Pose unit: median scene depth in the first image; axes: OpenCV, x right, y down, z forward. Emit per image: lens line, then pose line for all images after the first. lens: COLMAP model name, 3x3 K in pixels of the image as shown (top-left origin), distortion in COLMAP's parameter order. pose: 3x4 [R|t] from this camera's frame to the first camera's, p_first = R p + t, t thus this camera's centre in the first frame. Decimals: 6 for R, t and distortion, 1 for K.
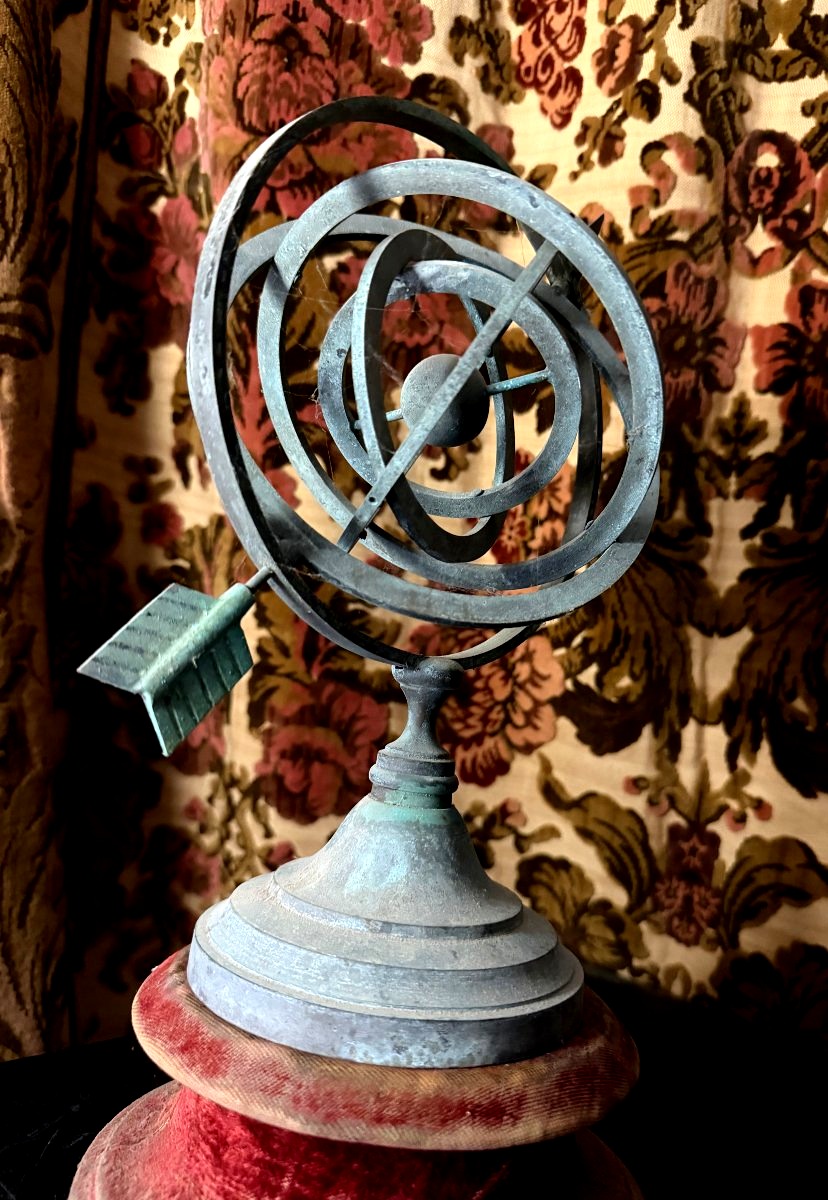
lens RADIAL K [[890.8, 0, 455.9], [0, 890.8, 597.2], [0, 0, 1]] dist [-0.027924, 0.001687]
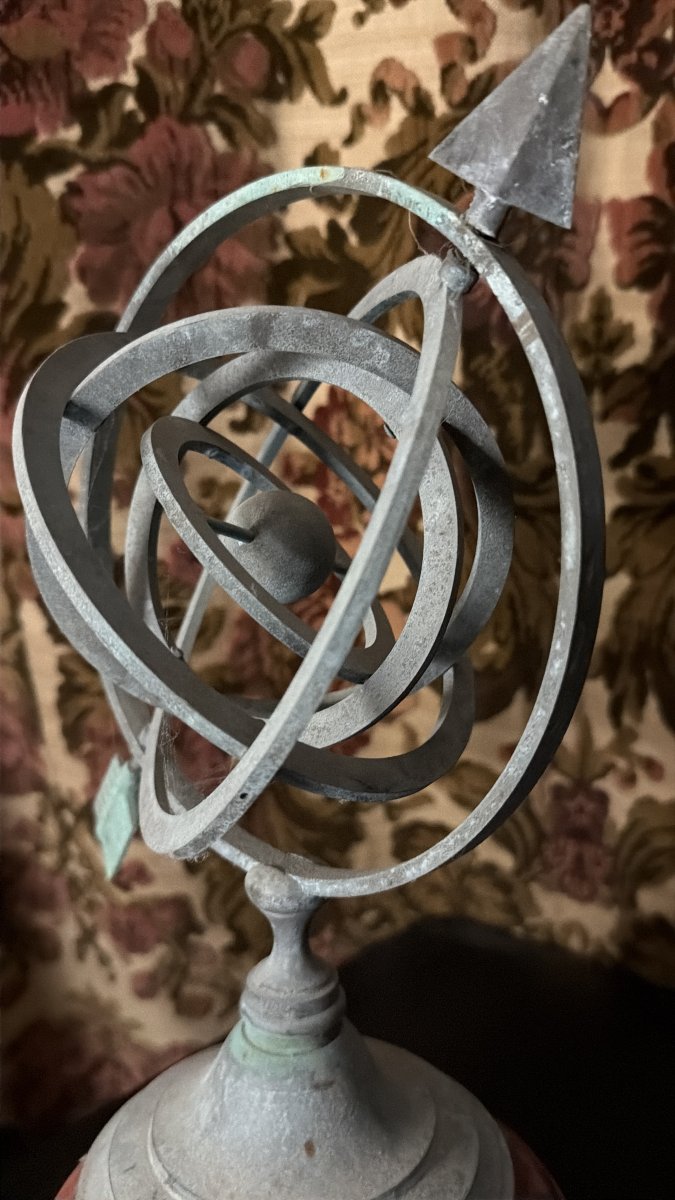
lens RADIAL K [[1006.2, 0, 343.5], [0, 1006.2, 600.9], [0, 0, 1]] dist [-0.032004, -0.000870]
pose [[0.989509, -0.140703, 0.032792, 0.023772], [0.128633, 0.961353, 0.243423, -0.212351], [-0.065775, -0.236651, 0.969366, 0.072038]]
